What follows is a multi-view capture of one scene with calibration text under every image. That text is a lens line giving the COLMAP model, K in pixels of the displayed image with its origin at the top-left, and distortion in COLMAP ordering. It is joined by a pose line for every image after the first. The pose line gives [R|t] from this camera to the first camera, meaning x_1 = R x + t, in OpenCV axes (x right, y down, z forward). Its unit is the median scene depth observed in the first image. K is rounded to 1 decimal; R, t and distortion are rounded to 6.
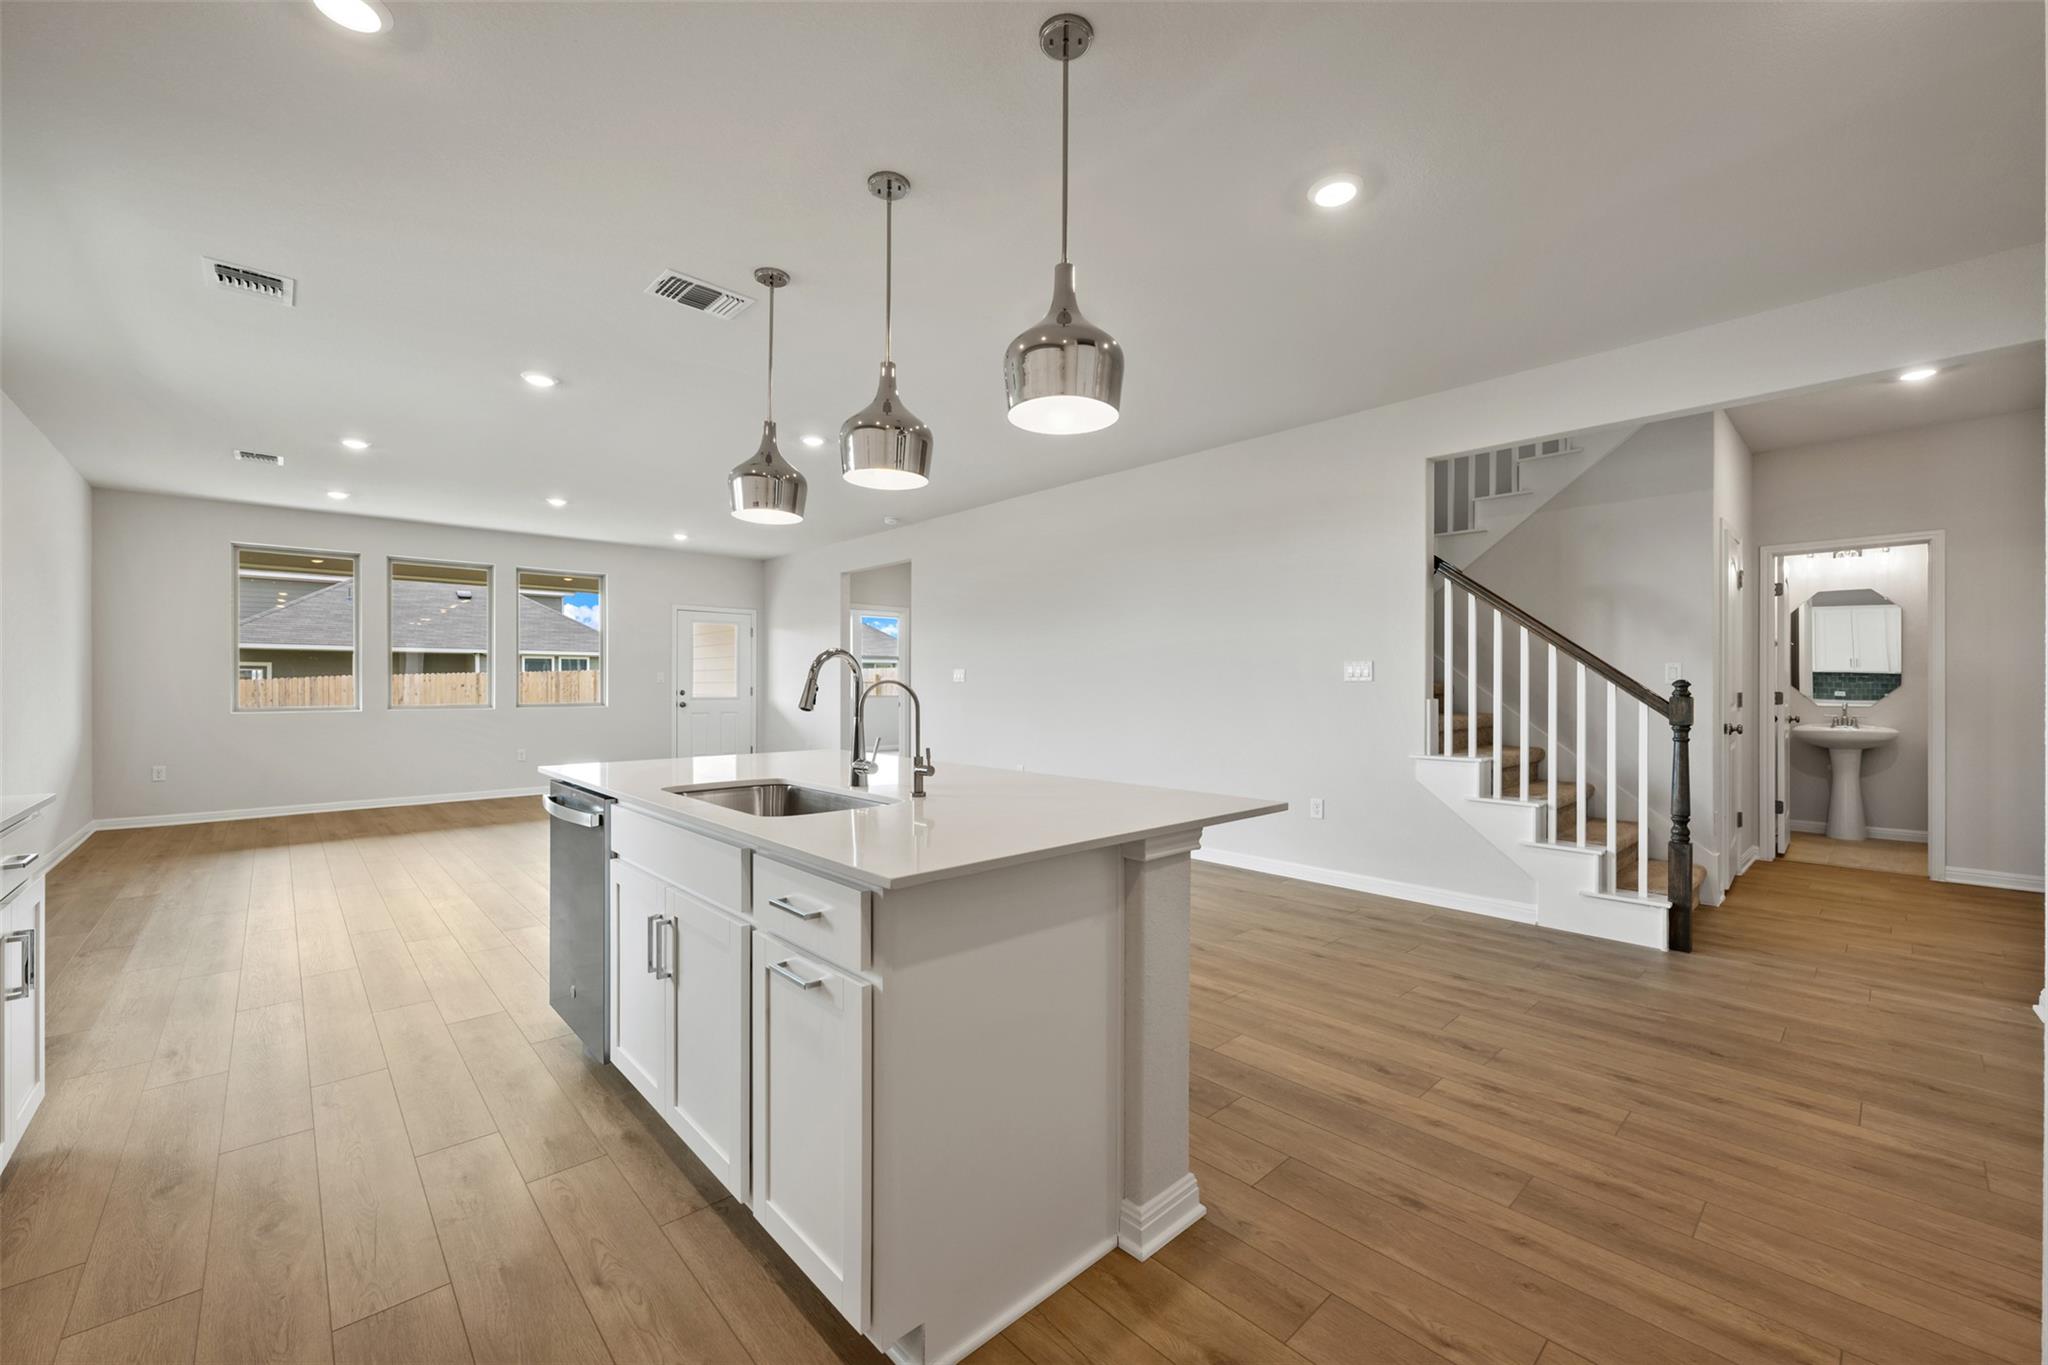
lens RADIAL K [[812.0, 0, 1036.6], [0, 812.0, 687.8], [0, 0, 1]] dist [0.001189, -0.001061]
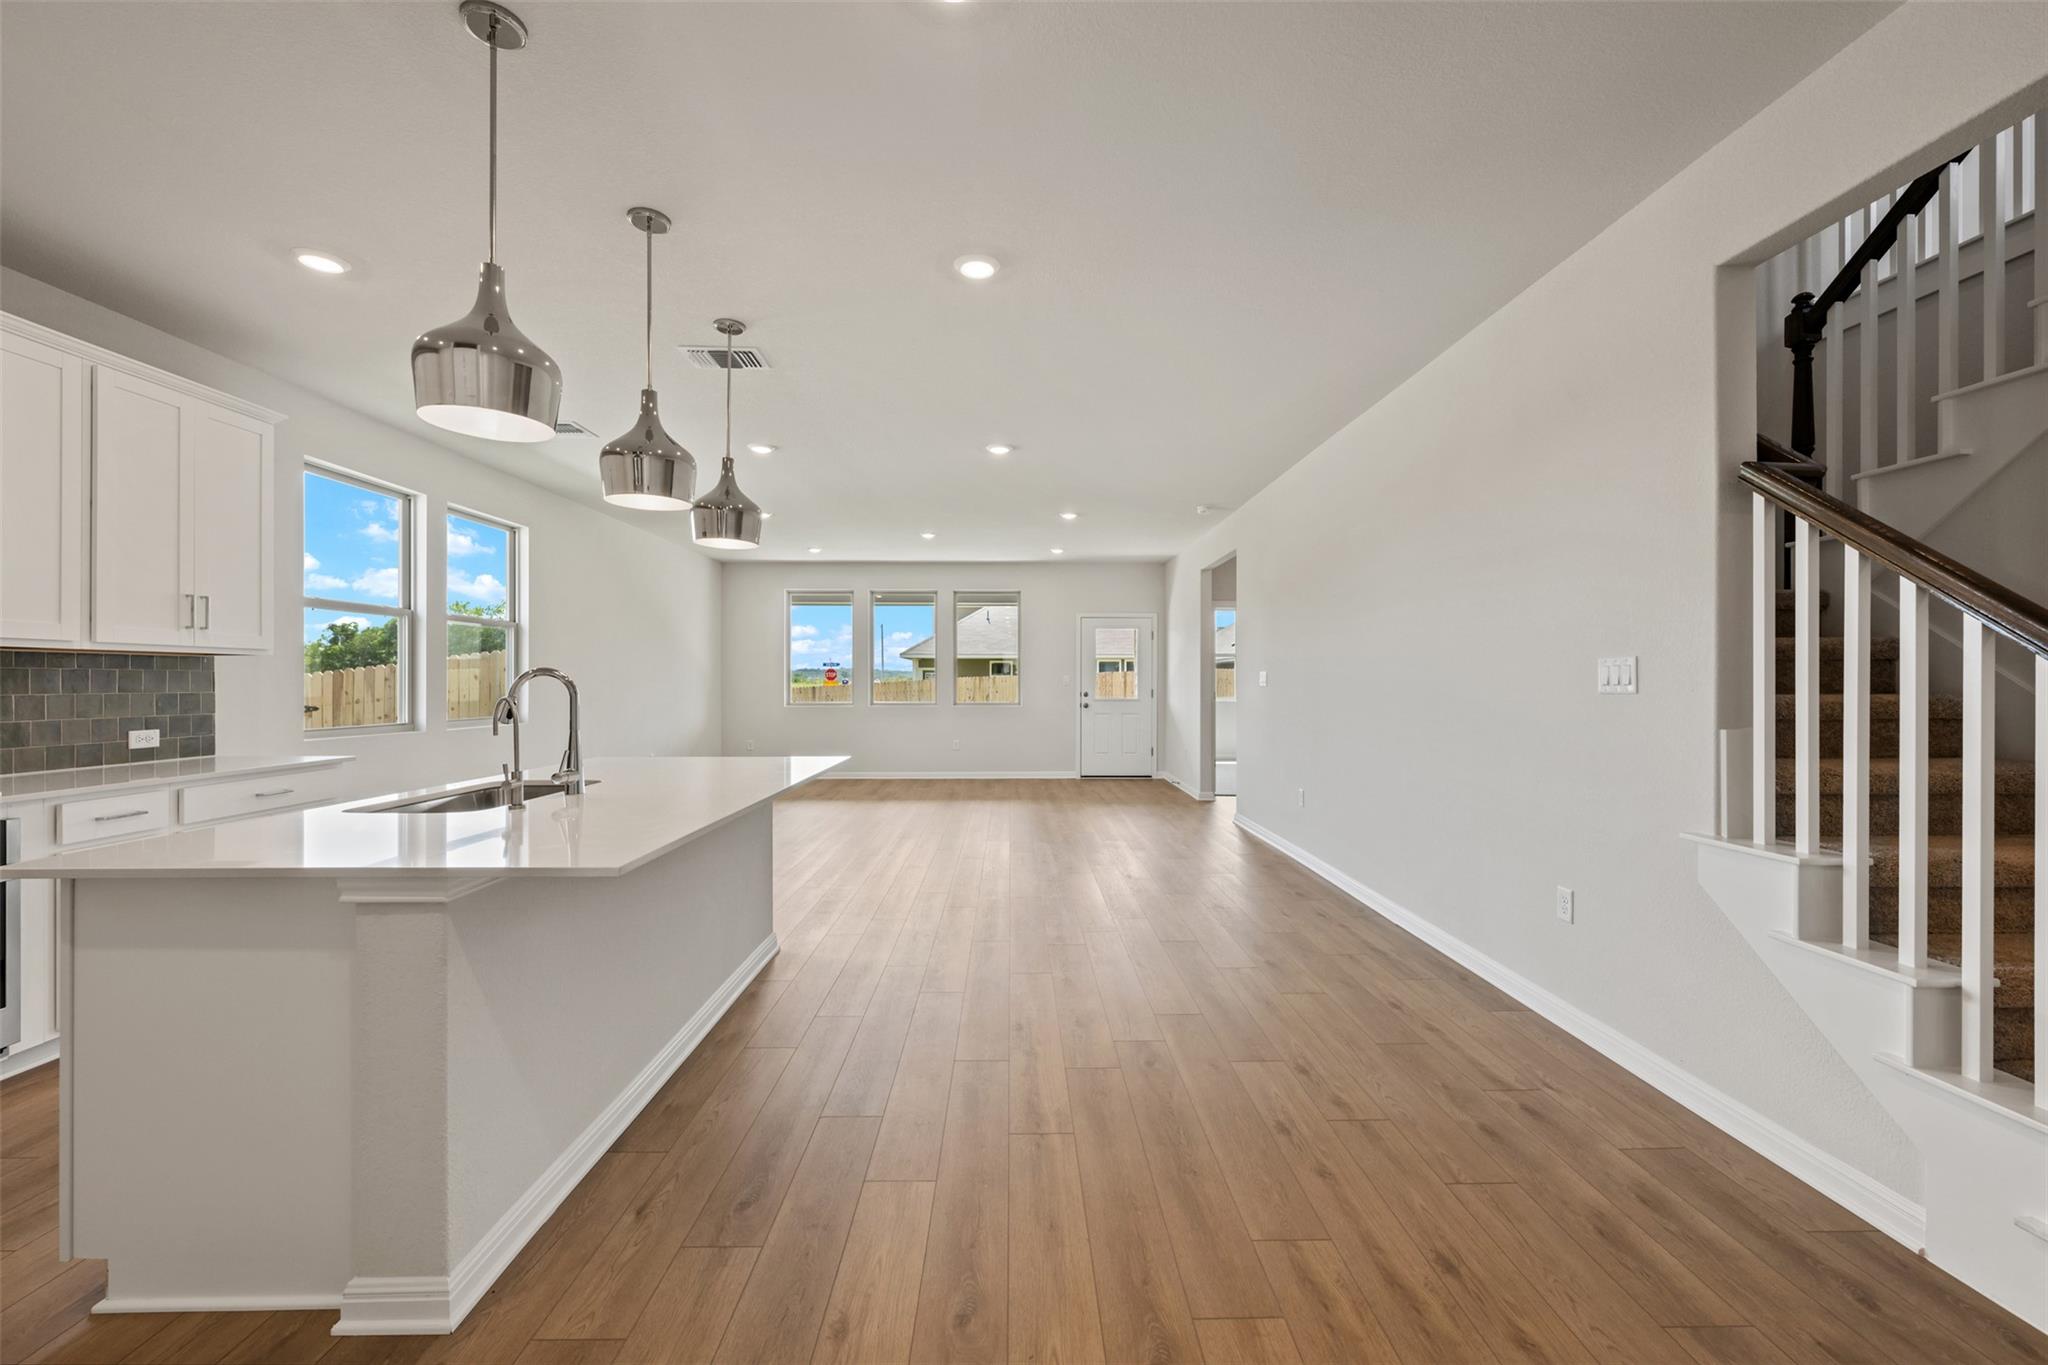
lens RADIAL K [[812.0, 0, 1016.2], [0, 812.0, 684.8], [0, 0, 1]] dist [0.001189, -0.001061]
pose [[0.737919, 0.000473, -0.674889, 0.343955], [-0.000901, 1.000000, -0.000284, -0.009128], [0.674889, 0.000818, 0.737919, 0.217905]]
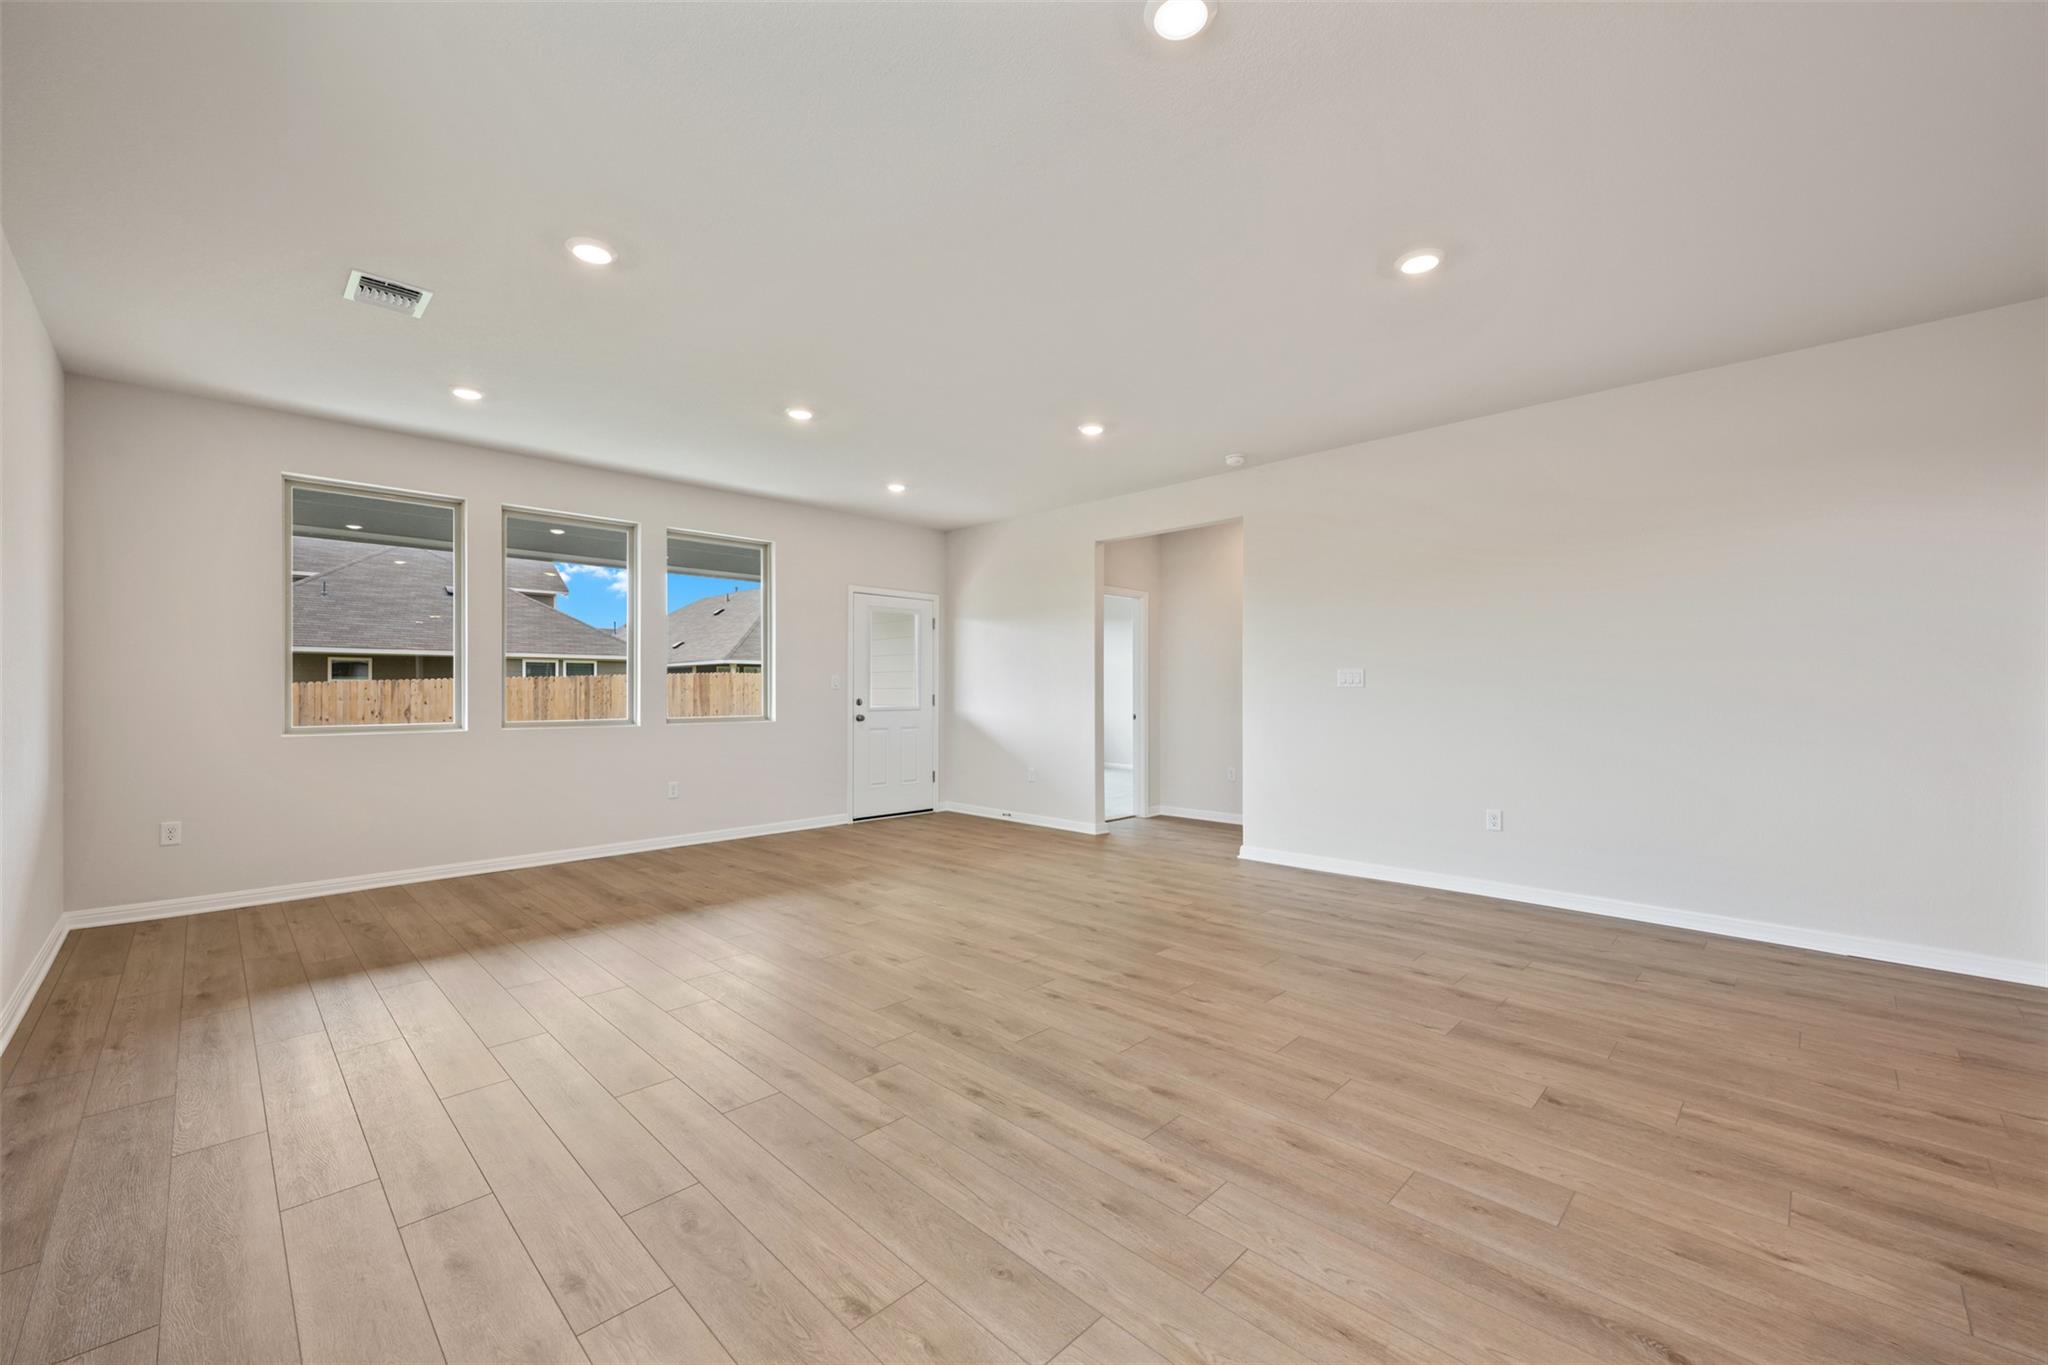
lens RADIAL K [[812.0, 0, 1039.2], [0, 812.0, 694.6], [0, 0, 1]] dist [0.001189, -0.001061]
pose [[0.998995, -0.002682, 0.044750, -0.465195], [0.002599, 0.999995, 0.001915, -0.002897], [-0.044755, -0.001797, 0.998996, 0.362539]]
